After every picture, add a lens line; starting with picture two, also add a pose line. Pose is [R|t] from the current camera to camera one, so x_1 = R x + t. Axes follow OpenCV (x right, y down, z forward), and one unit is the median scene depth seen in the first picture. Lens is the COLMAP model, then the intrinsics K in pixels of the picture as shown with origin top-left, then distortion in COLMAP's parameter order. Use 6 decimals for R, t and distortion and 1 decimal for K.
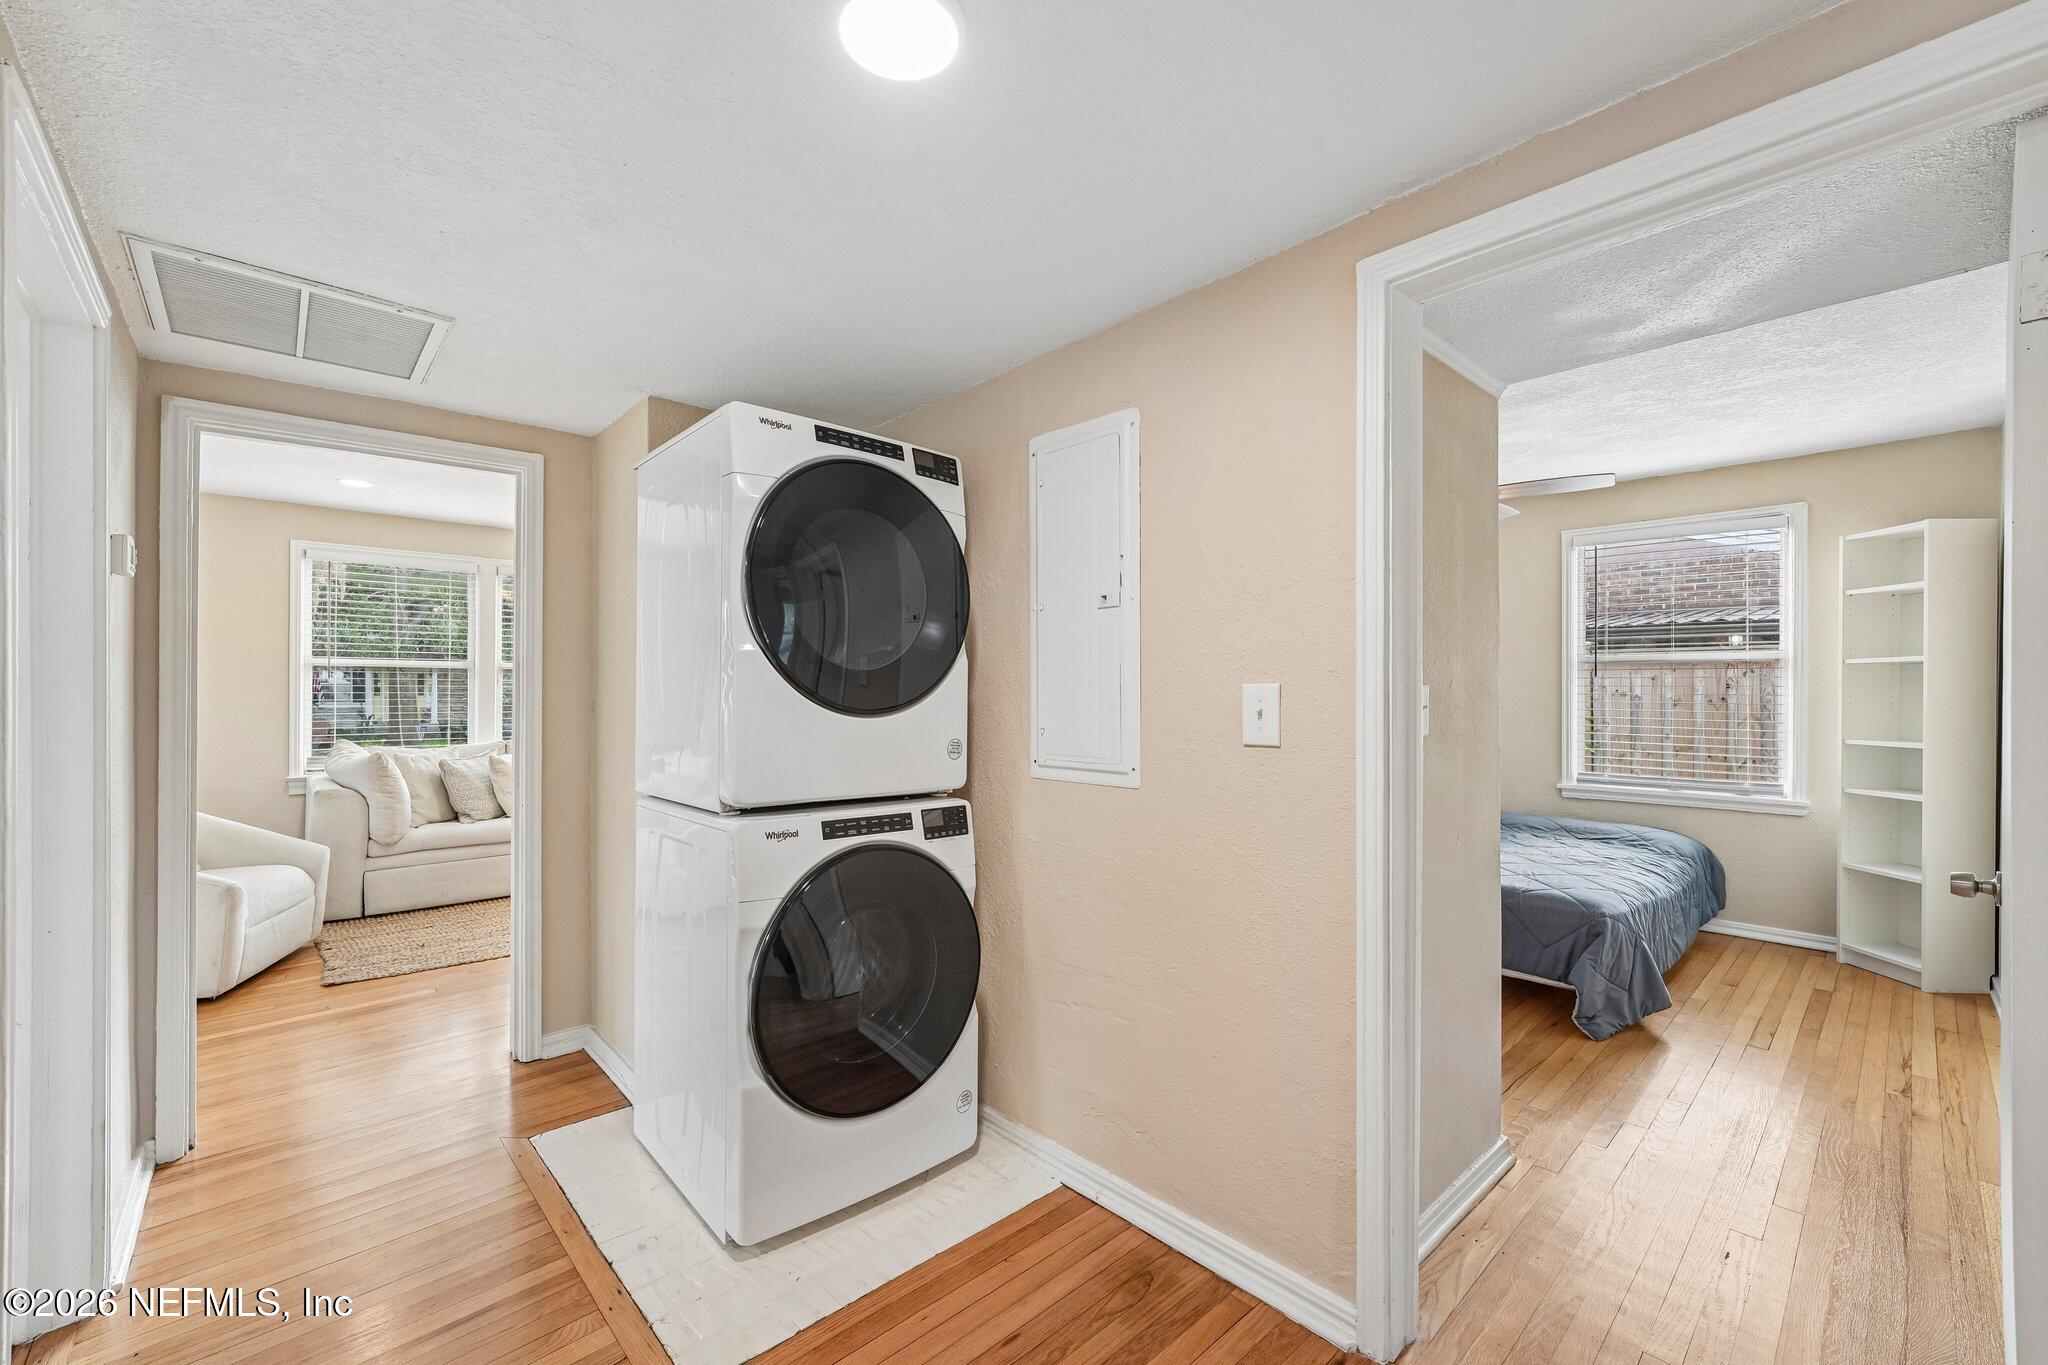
lens RADIAL K [[826.1, 0, 1021.9], [0, 826.1, 697.6], [0, 0, 1]] dist [-0.003169, -0.000404]
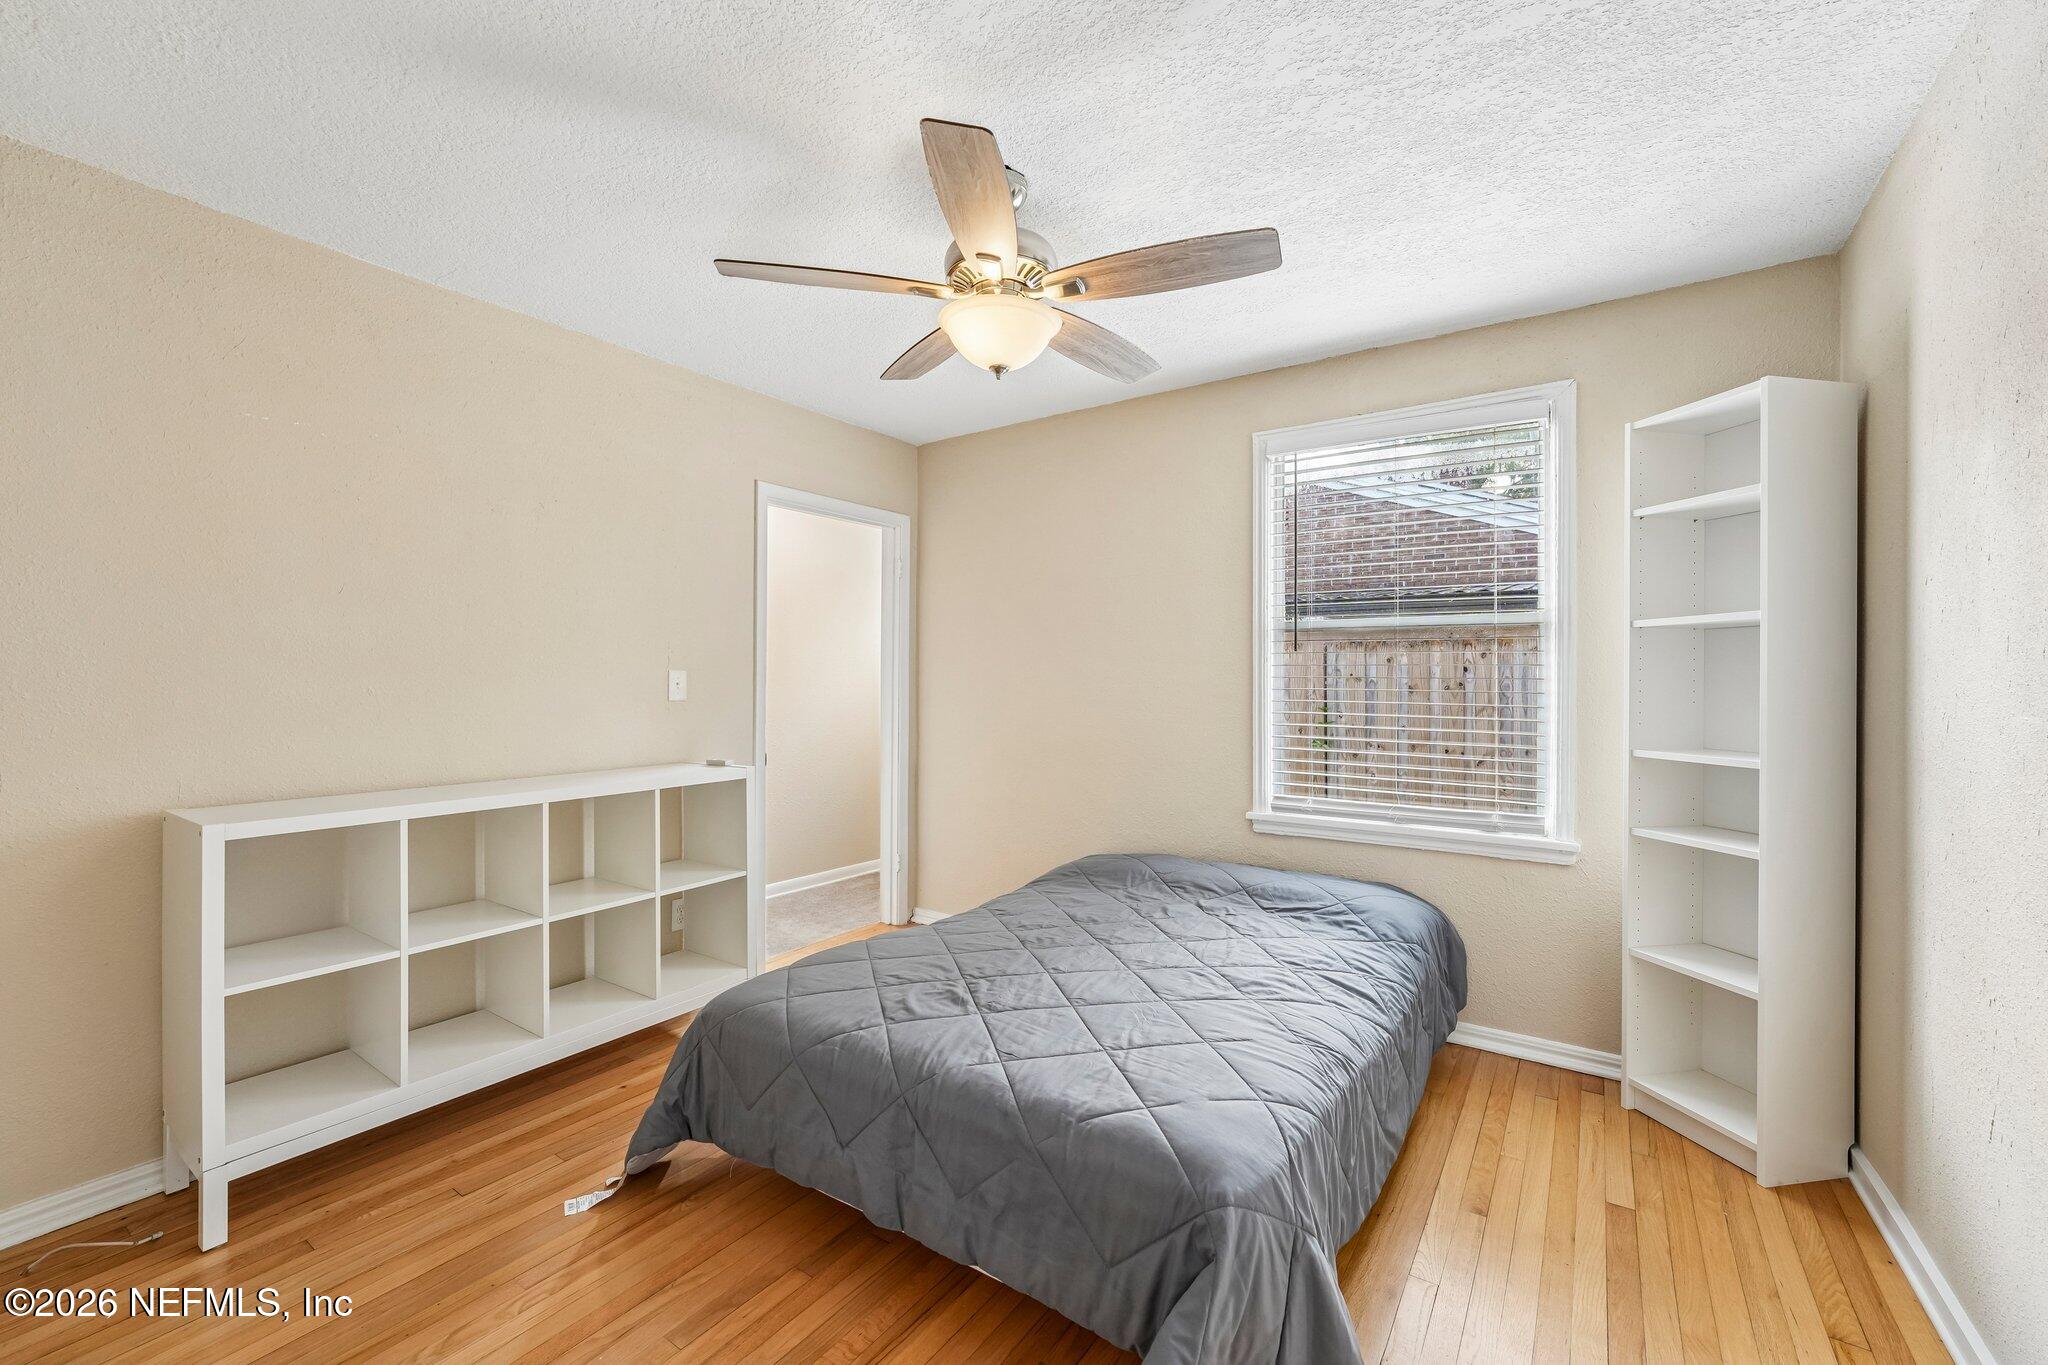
lens RADIAL K [[826.1, 0, 1020.5], [0, 826.1, 676.1], [0, 0, 1]] dist [-0.003169, -0.000404]
pose [[0.976632, 0.002077, 0.214907, 0.398641], [-0.000605, 0.999976, -0.006915, -0.000672], [-0.214916, 0.006623, 0.976610, 0.472574]]
